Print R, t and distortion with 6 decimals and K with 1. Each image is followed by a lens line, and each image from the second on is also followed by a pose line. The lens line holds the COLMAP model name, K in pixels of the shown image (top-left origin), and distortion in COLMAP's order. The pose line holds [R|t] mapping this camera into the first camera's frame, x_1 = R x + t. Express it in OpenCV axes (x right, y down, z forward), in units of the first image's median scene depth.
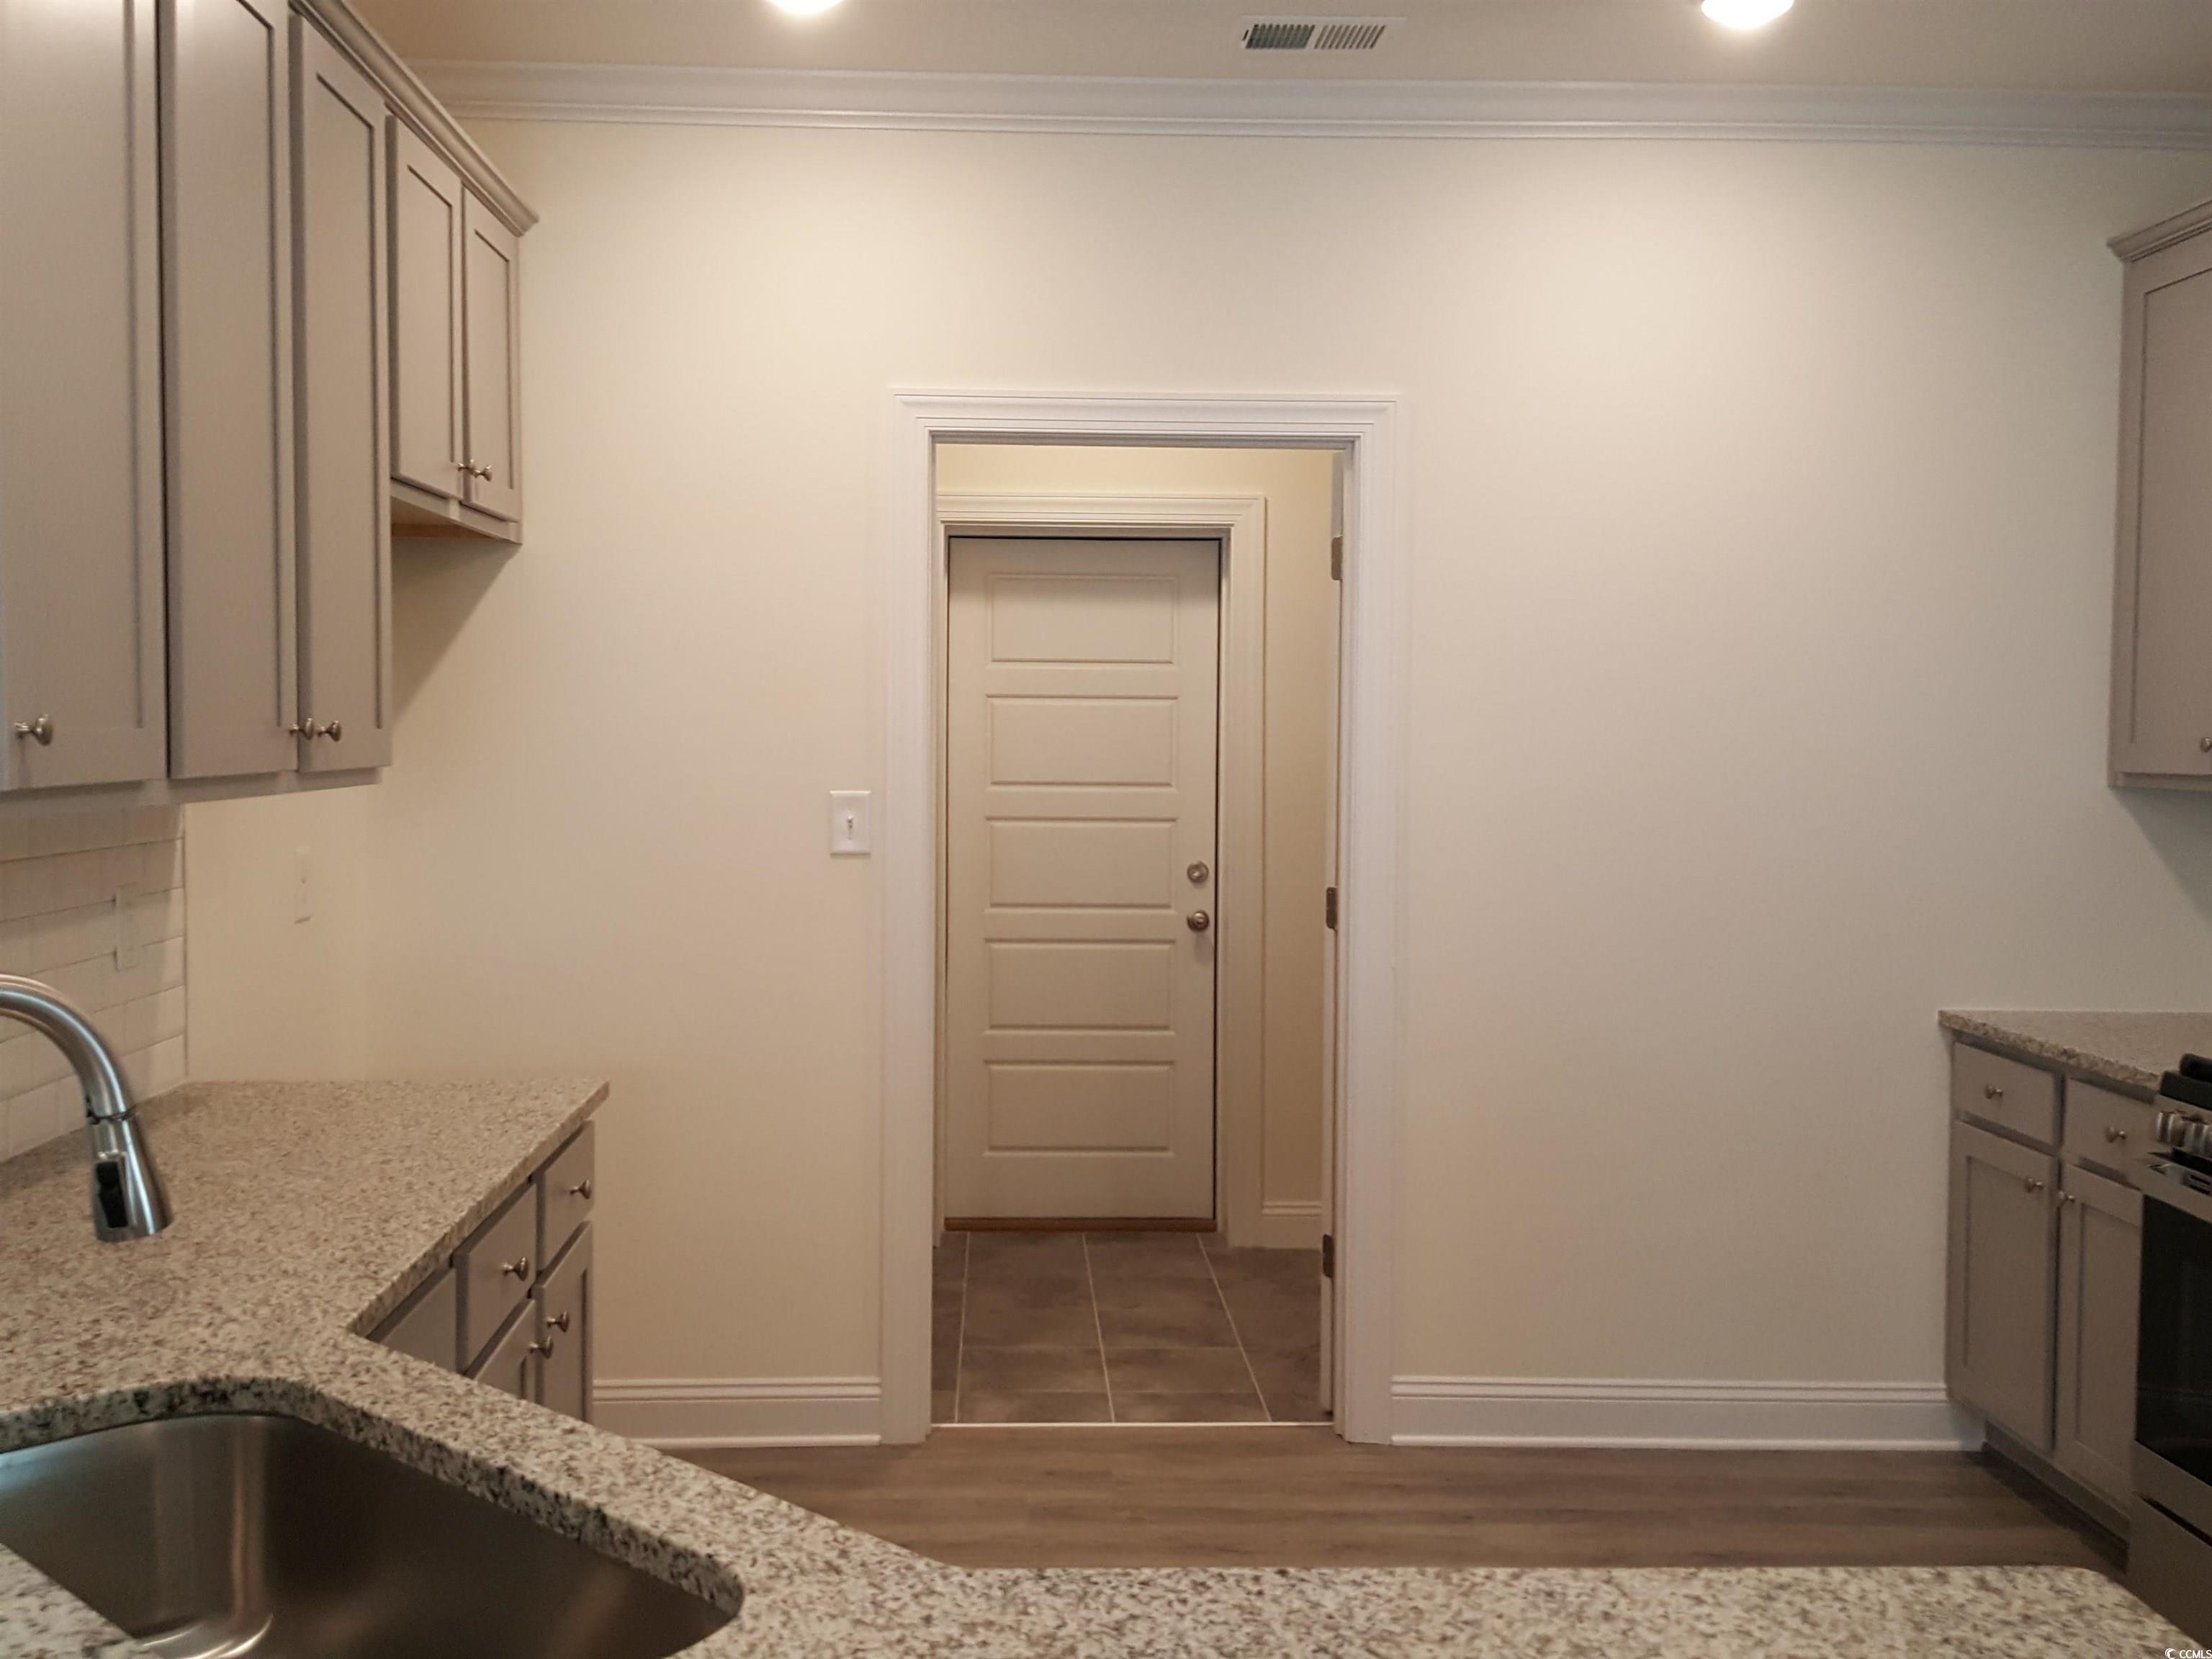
lens RADIAL K [[2148.2, 0, 1103.4], [0, 2148.2, 794.6], [0, 0, 1]] dist [0.147639, -0.285000]
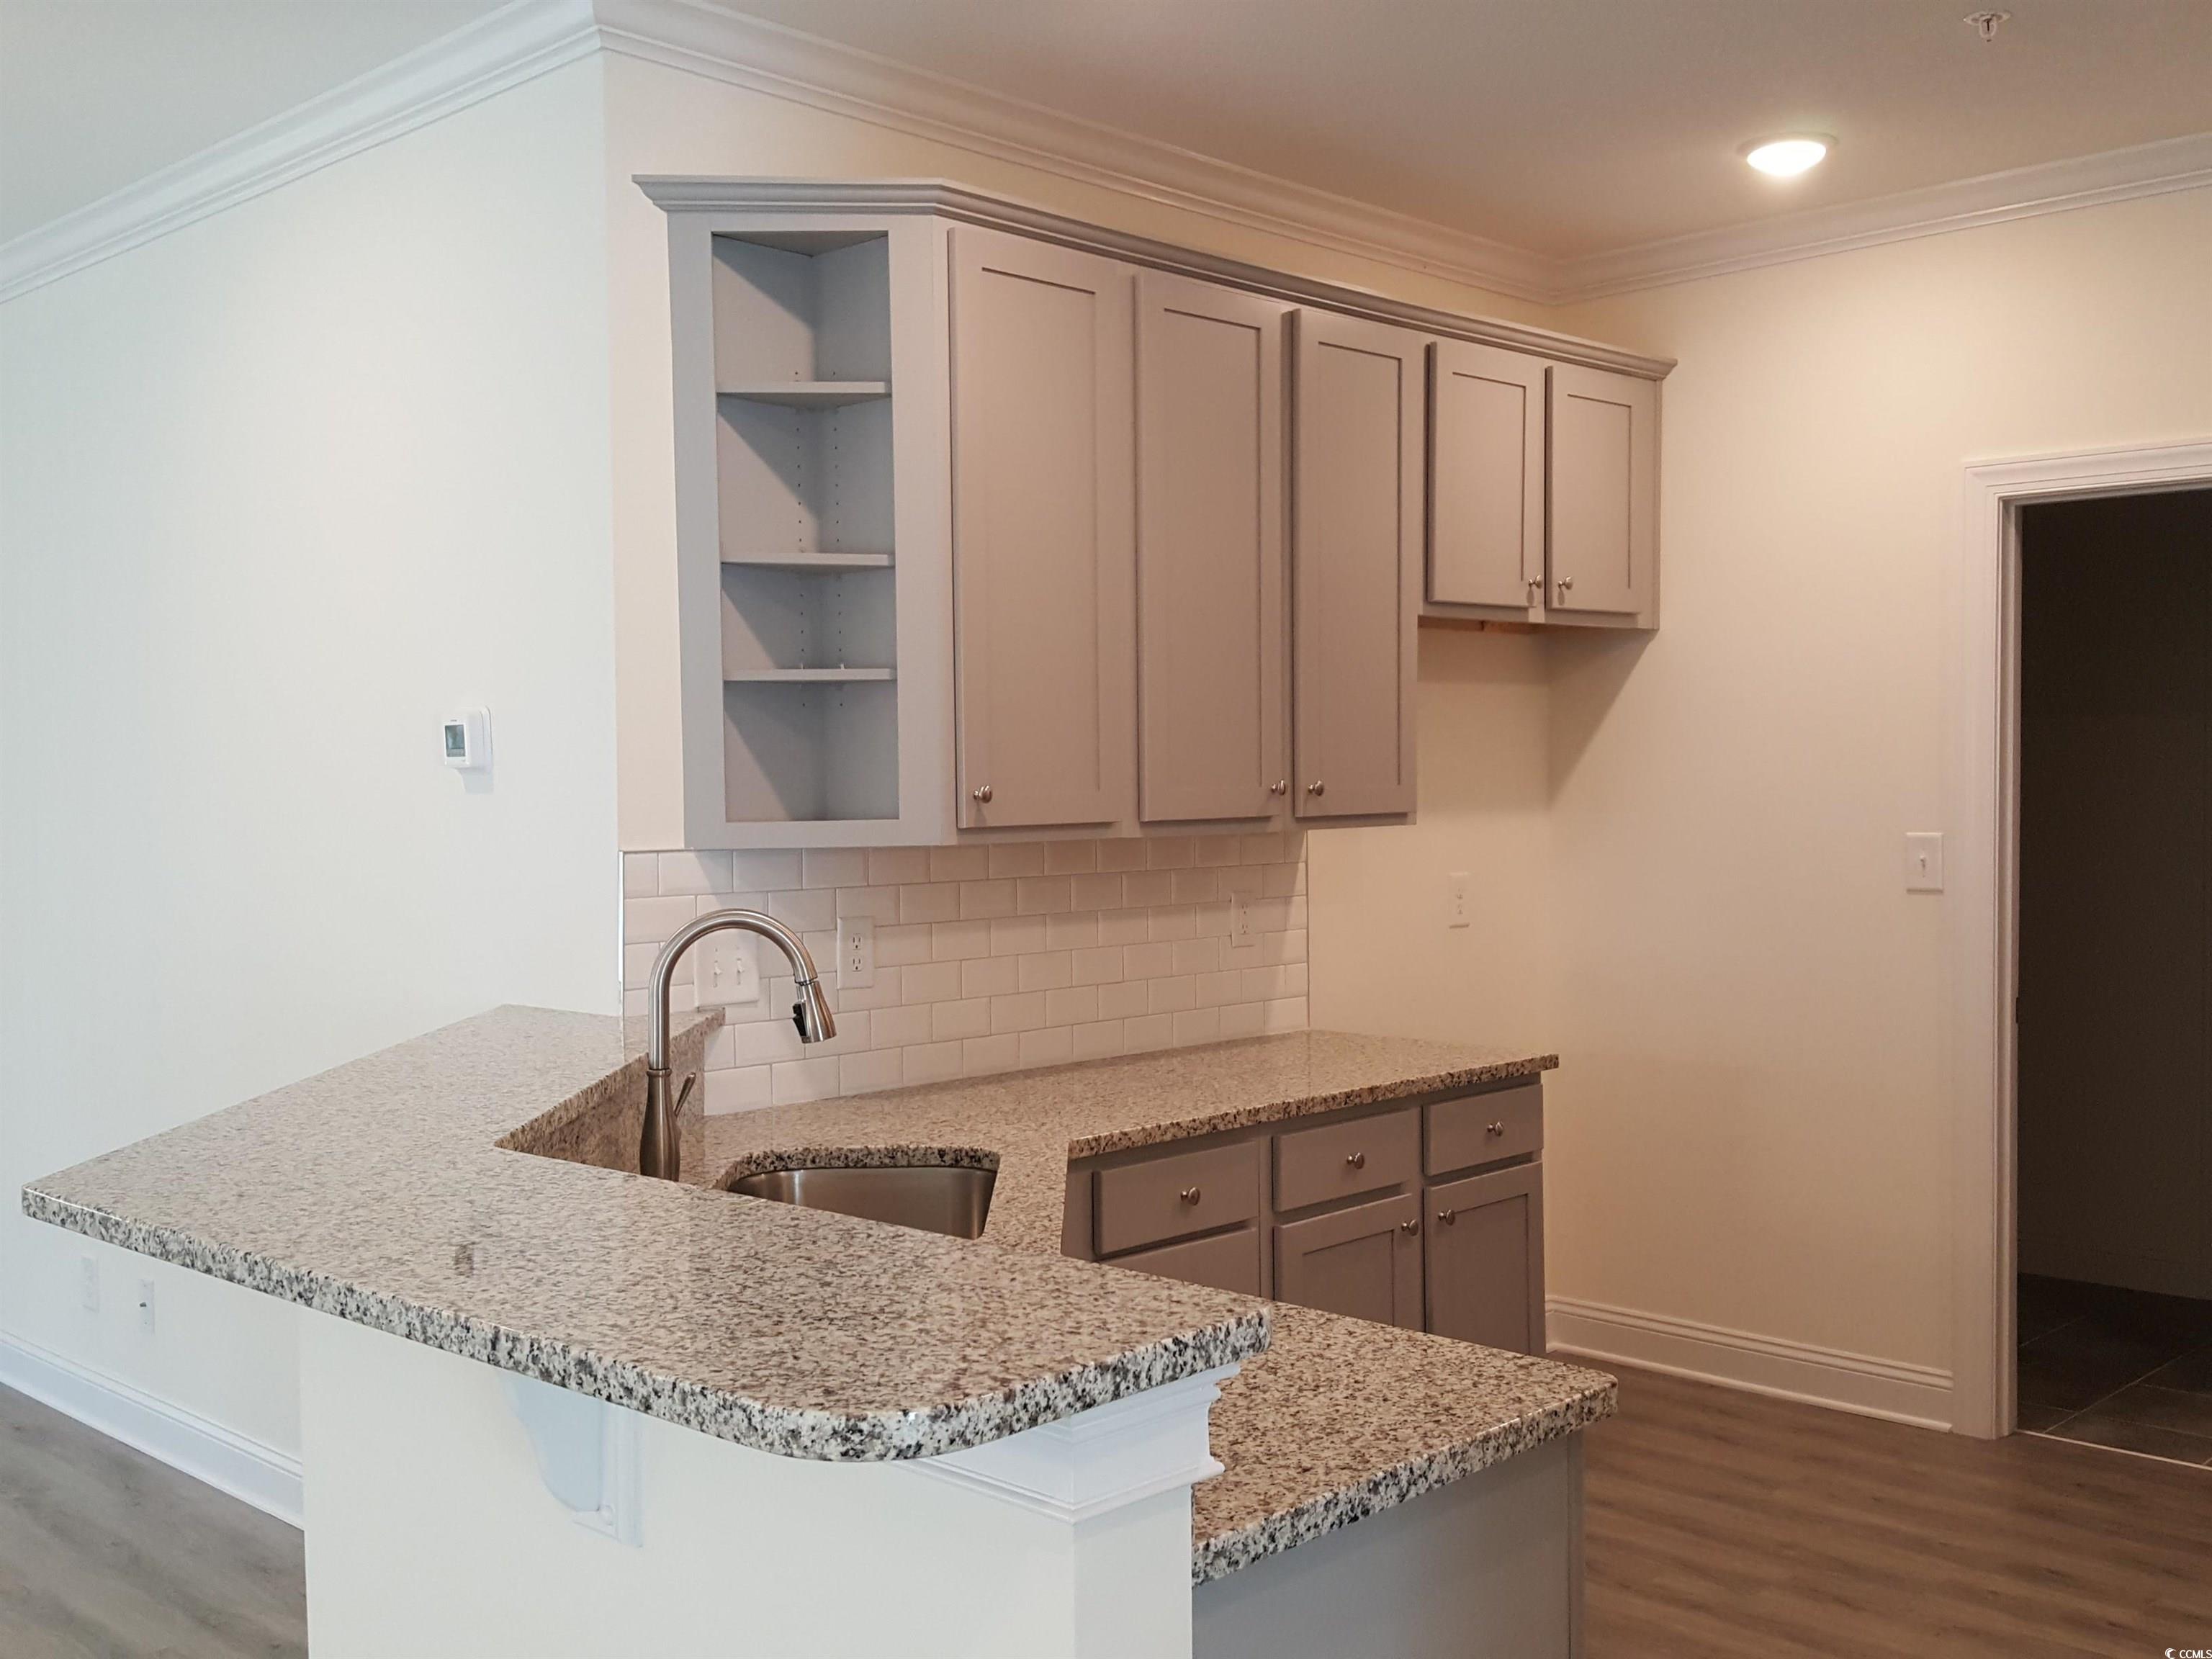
lens RADIAL K [[2148.2, 0, 1103.4], [0, 2148.2, 794.6], [0, 0, 1]] dist [0.147639, -0.285000]
pose [[0.690636, -0.010281, -0.723129, 0.386768], [-0.004844, 0.999811, -0.018841, 0.001798], [0.723186, 0.016515, 0.690456, -0.068214]]
